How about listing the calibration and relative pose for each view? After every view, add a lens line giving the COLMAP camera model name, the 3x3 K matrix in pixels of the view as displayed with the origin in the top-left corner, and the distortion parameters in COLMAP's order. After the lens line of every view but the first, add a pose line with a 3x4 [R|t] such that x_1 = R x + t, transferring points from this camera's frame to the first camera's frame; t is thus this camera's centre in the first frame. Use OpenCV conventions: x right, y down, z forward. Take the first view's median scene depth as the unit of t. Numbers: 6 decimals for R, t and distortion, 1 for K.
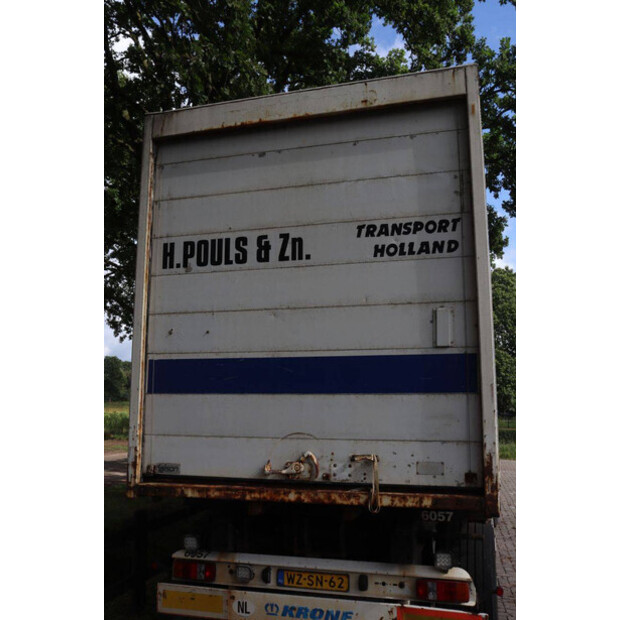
lens RADIAL K [[633.5, 0, 311.9], [0, 633.5, 309.6], [0, 0, 1]] dist [-0.035032, 0.000000]
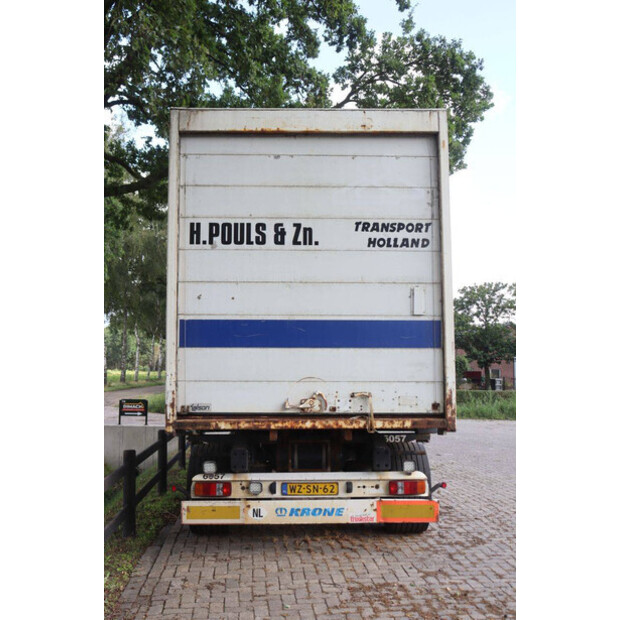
lens RADIAL K [[700.3, 0, 309.6], [0, 700.3, 307.4], [0, 0, 1]] dist [-0.019535, 0.000000]
pose [[0.948361, 0.025205, 0.316191, -0.477034], [-0.045858, 0.997260, 0.058046, -0.035176], [-0.313861, -0.069549, 0.946918, -0.366723]]
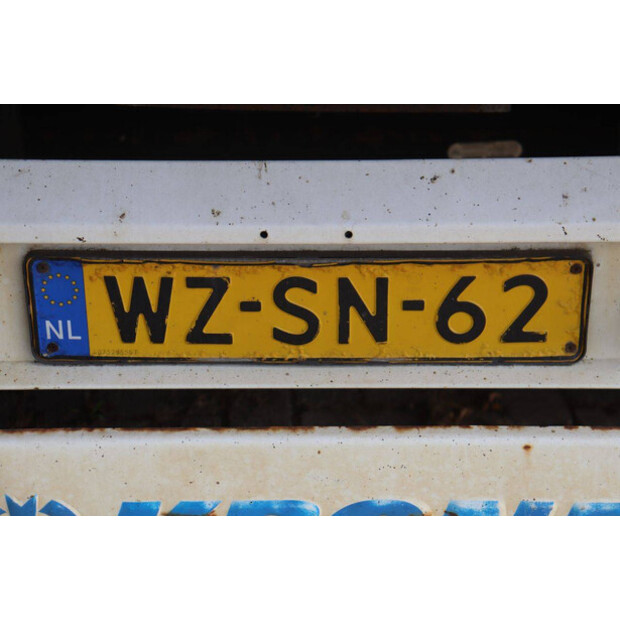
lens RADIAL K [[1662.1, 0, 309.9], [0, 1662.1, 310.5], [0, 0, 1]] dist [0.430881, 0.000000]
pose [[0.960516, -0.149805, 0.234450, -0.083389], [-0.030176, 0.781604, 0.623045, 0.208508], [-0.276582, -0.605519, 0.746223, 0.736475]]
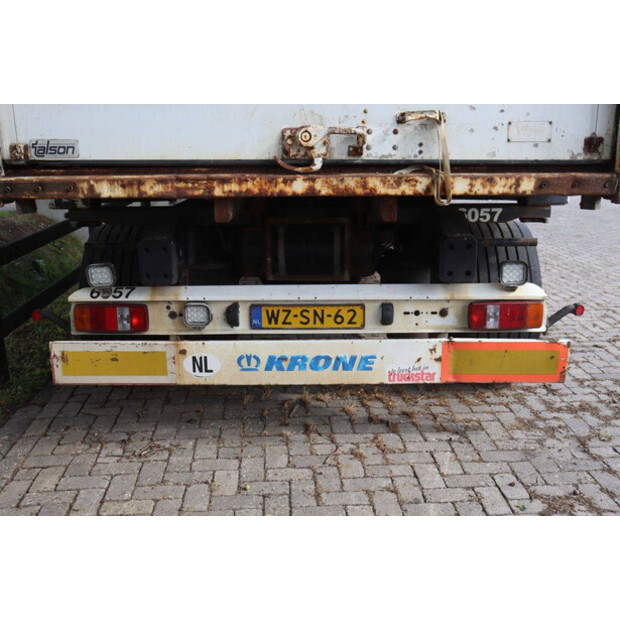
lens RADIAL K [[700.3, 0, 308.3], [0, 700.3, 309.7], [0, 0, 1]] dist [-0.019535, 0.000000]
pose [[0.959358, -0.077186, 0.271429, -0.196964], [-0.035253, 0.921548, 0.386661, 0.142257], [-0.279980, -0.380515, 0.881373, 0.361762]]
